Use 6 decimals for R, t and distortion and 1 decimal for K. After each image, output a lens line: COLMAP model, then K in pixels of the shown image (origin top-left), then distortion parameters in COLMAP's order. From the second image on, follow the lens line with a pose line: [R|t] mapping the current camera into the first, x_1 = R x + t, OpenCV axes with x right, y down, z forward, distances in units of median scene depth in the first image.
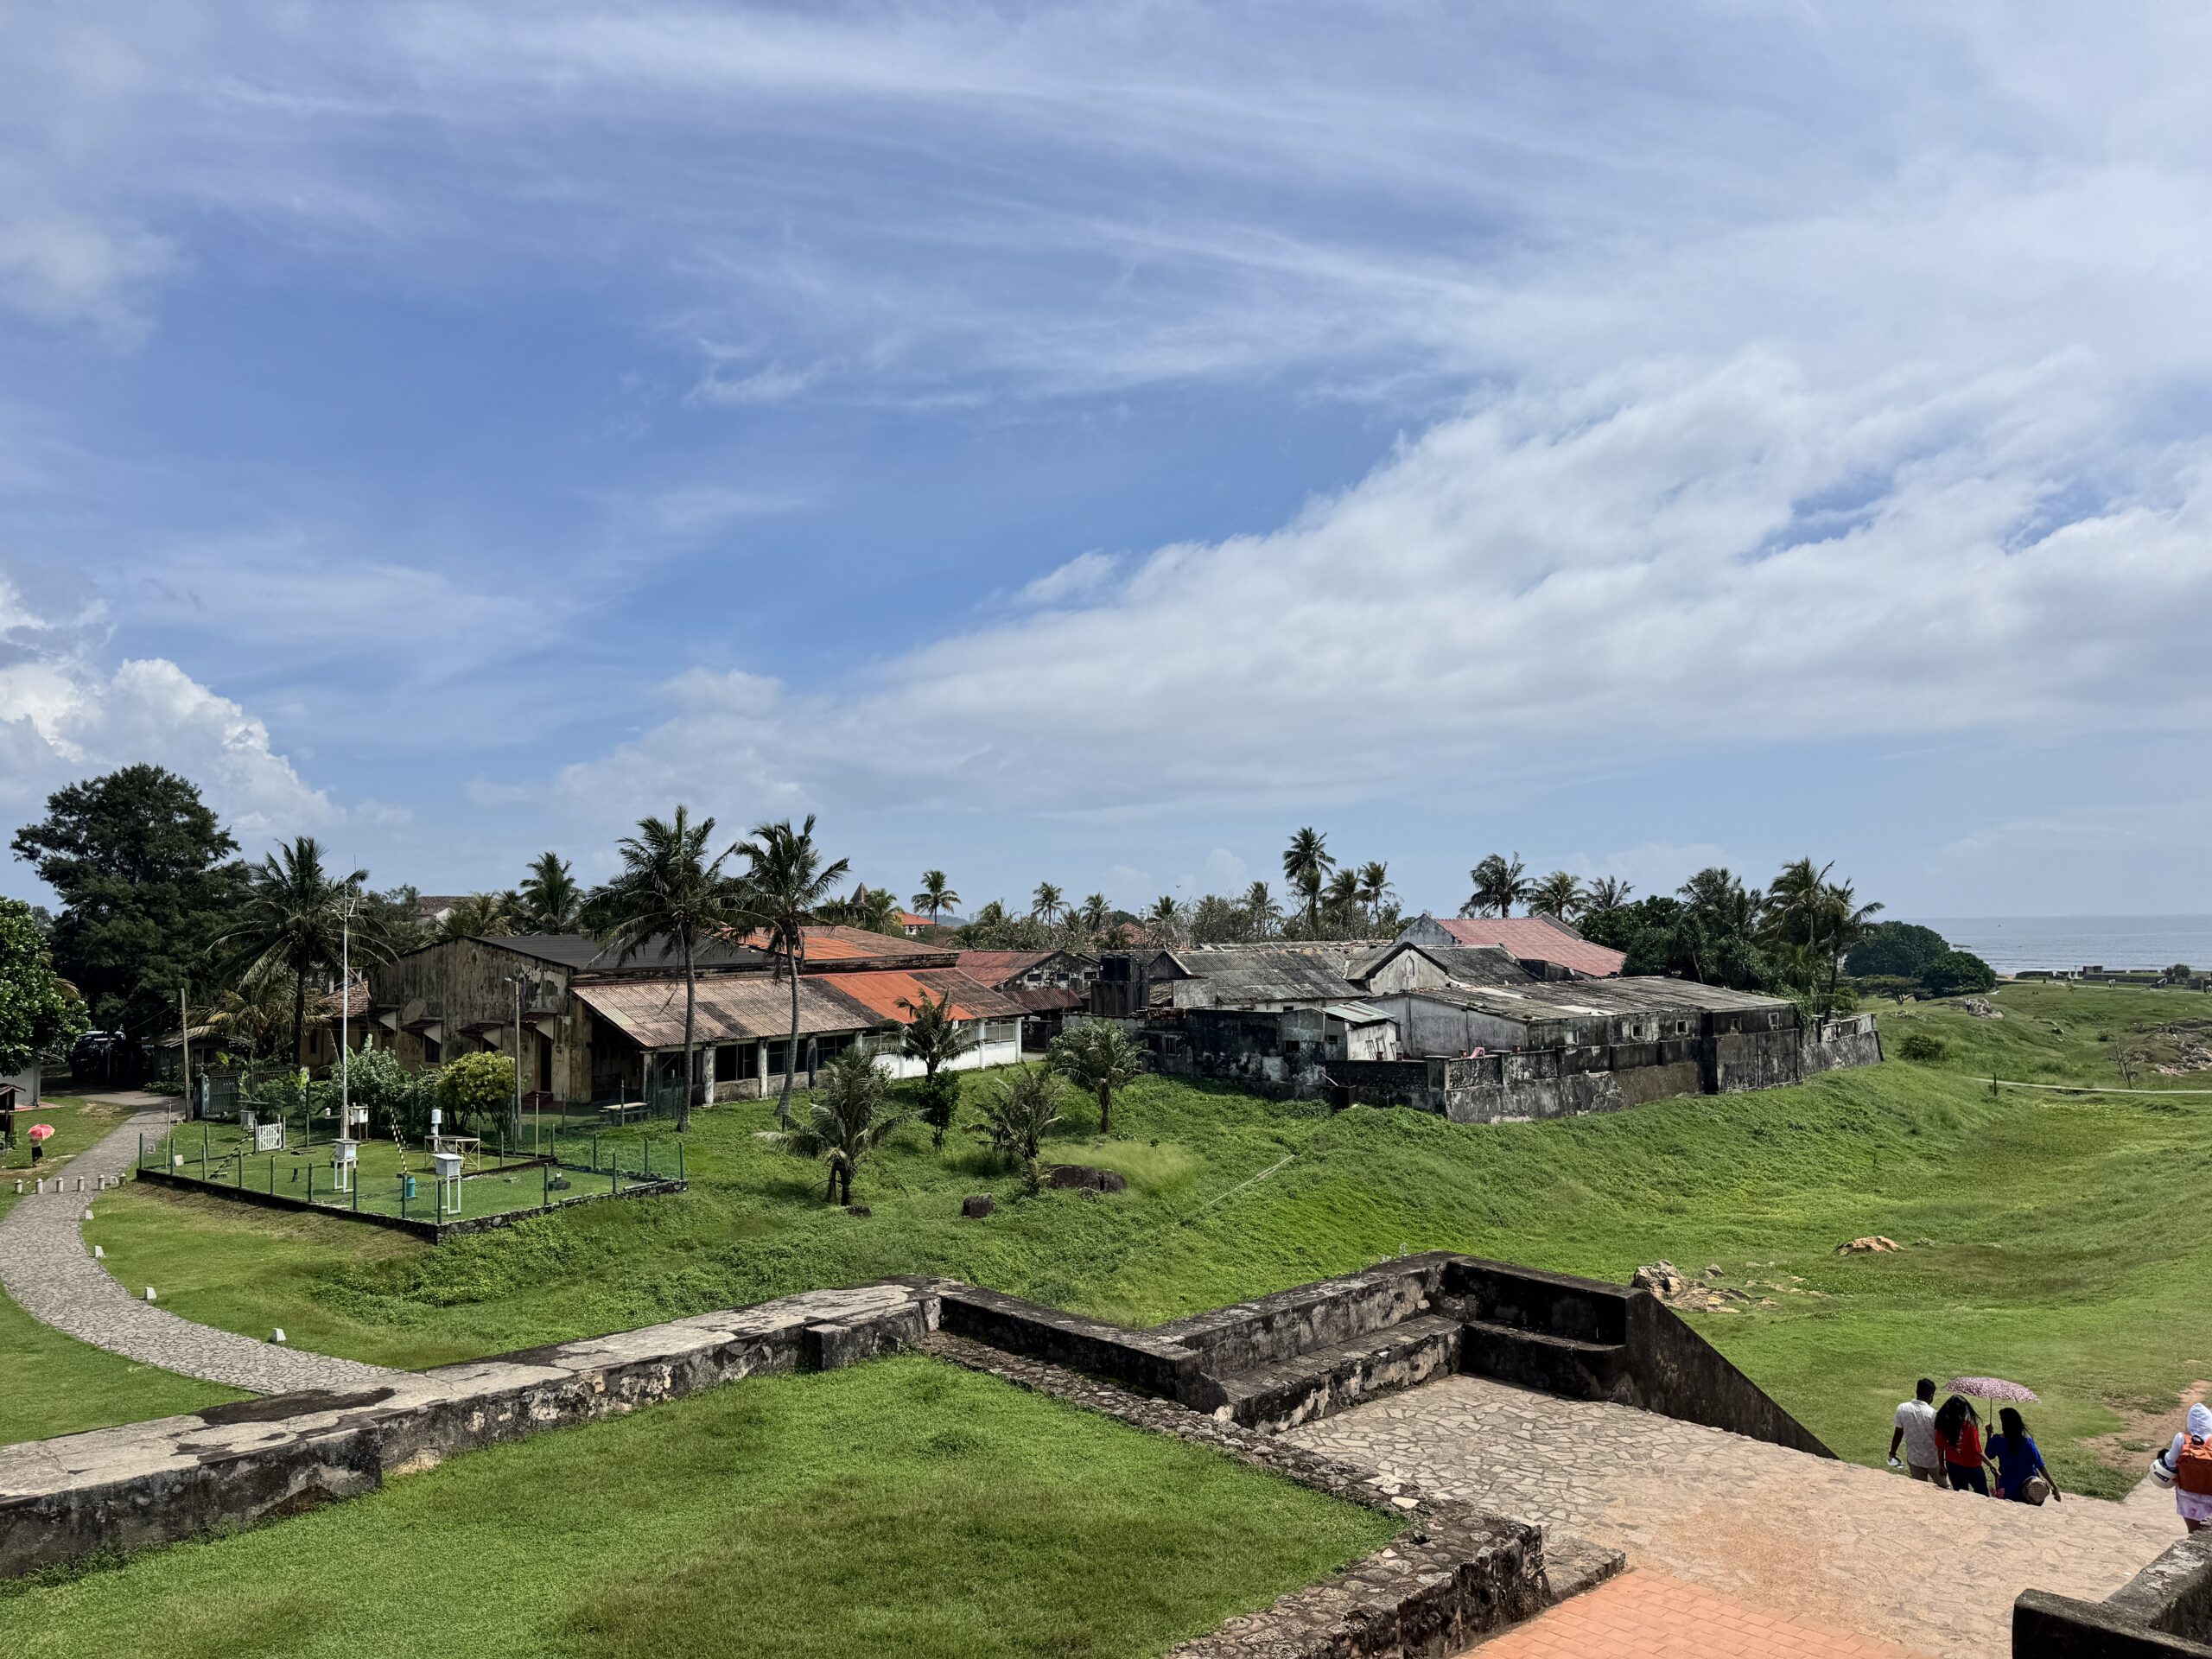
lens RADIAL K [[1537.4, 0, 1089.2], [0, 1537.4, 813.8], [0, 0, 1]] dist [0.074453, -0.087429]
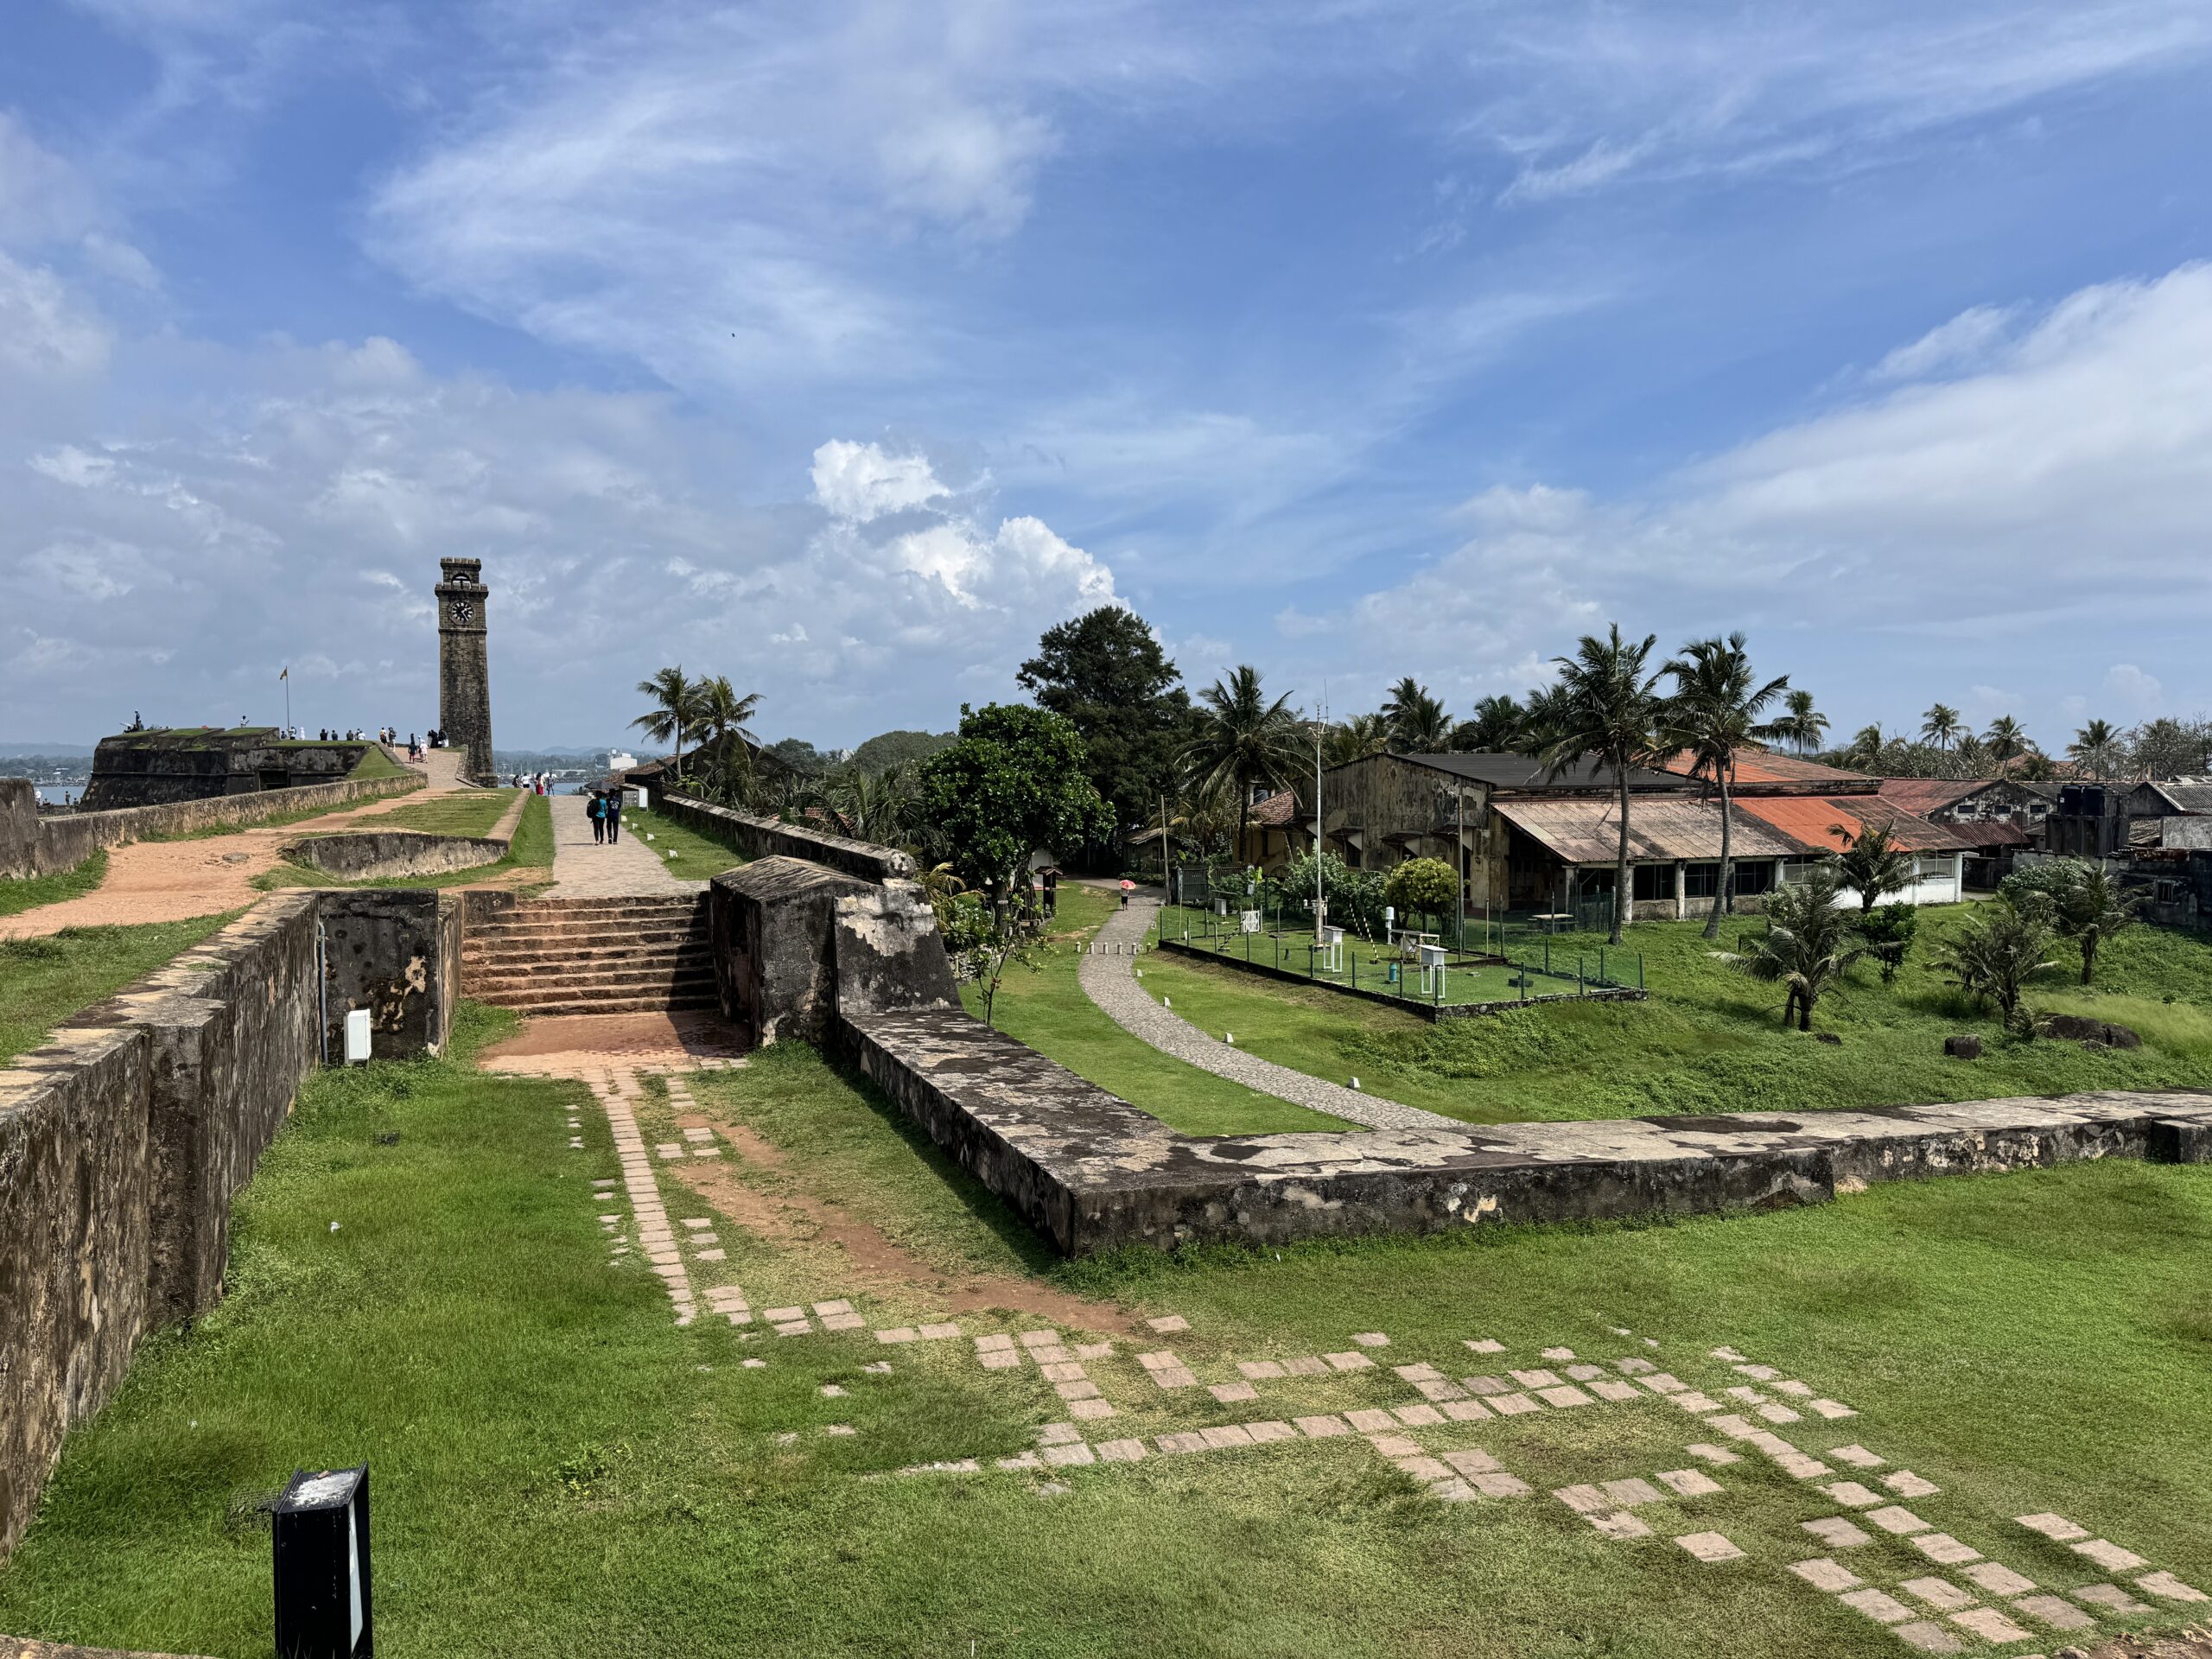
lens RADIAL K [[1537.4, 0, 1072.2], [0, 1537.4, 830.5], [0, 0, 1]] dist [0.074453, -0.087429]
pose [[0.877037, 0.033098, -0.479281, -0.051395], [0.025970, 0.992899, 0.116090, 0.001001], [0.479721, -0.114262, 0.869950, -0.032644]]
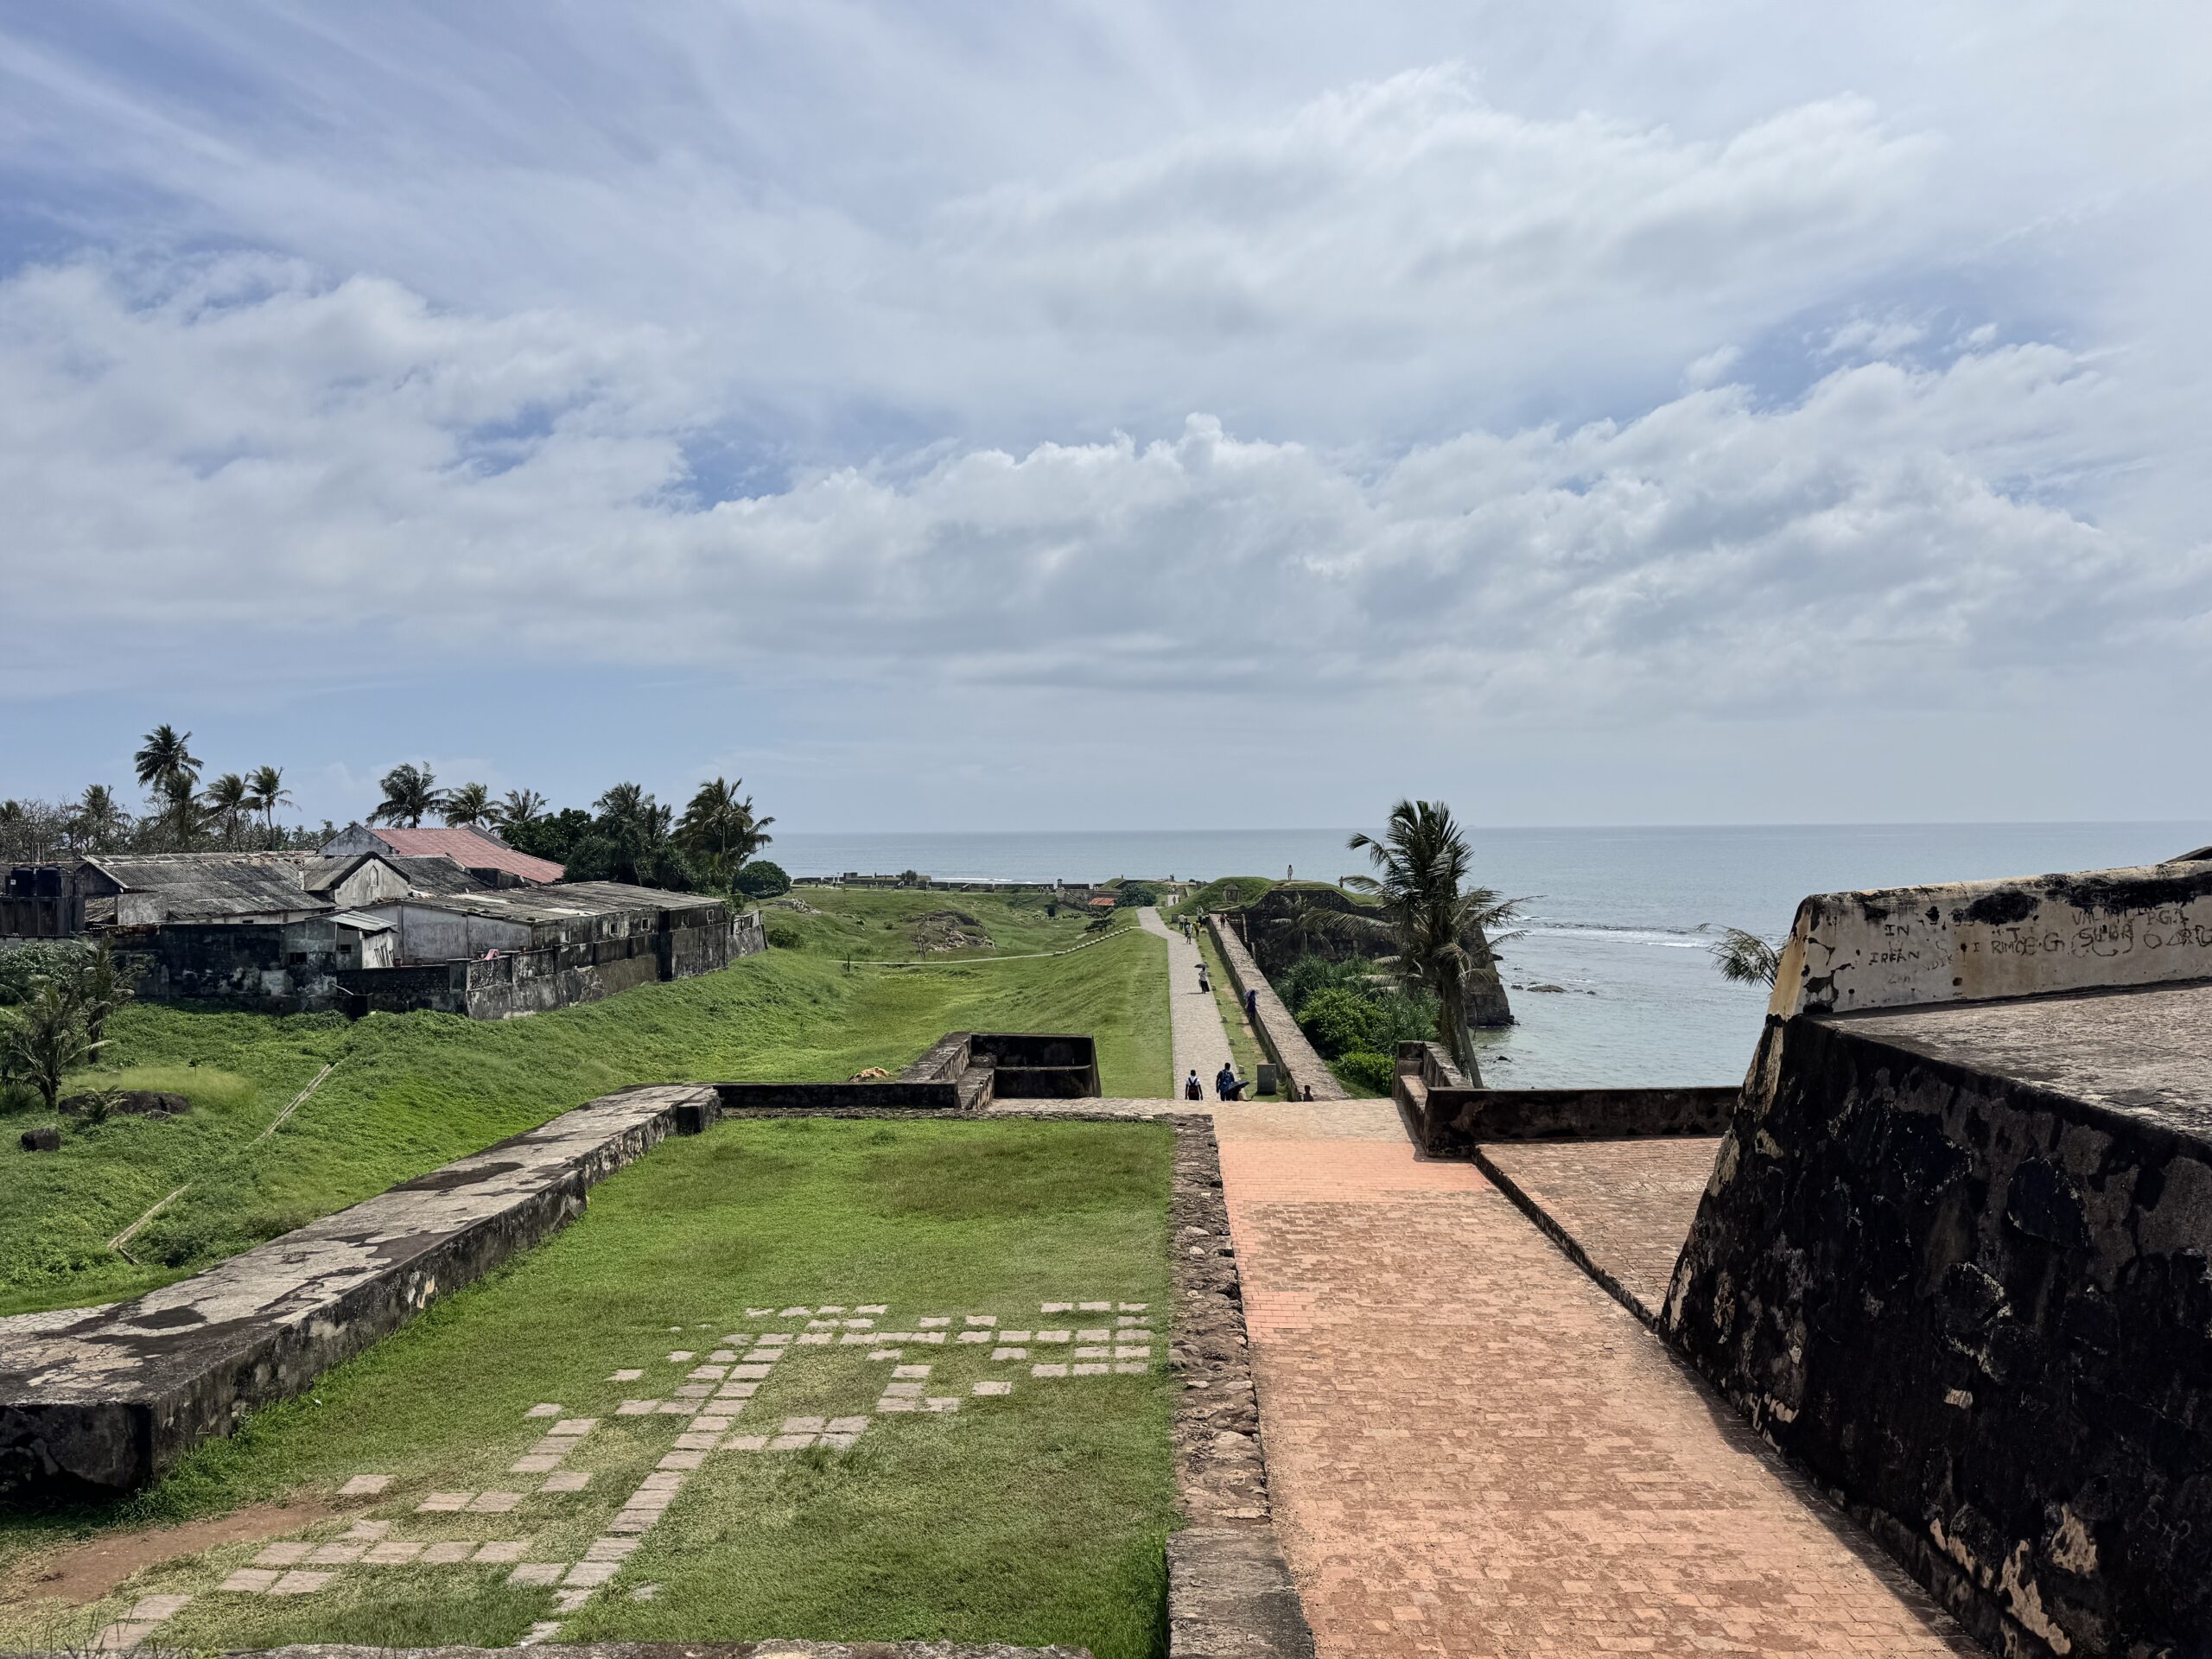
lens RADIAL K [[1537.4, 0, 1091.1], [0, 1537.4, 830.1], [0, 0, 1]] dist [0.074453, -0.087429]
pose [[0.737324, 0.006464, 0.675508, -0.134997], [-0.050929, 0.997640, 0.046043, 0.000746], [-0.673617, -0.068352, 0.735914, -0.038371]]
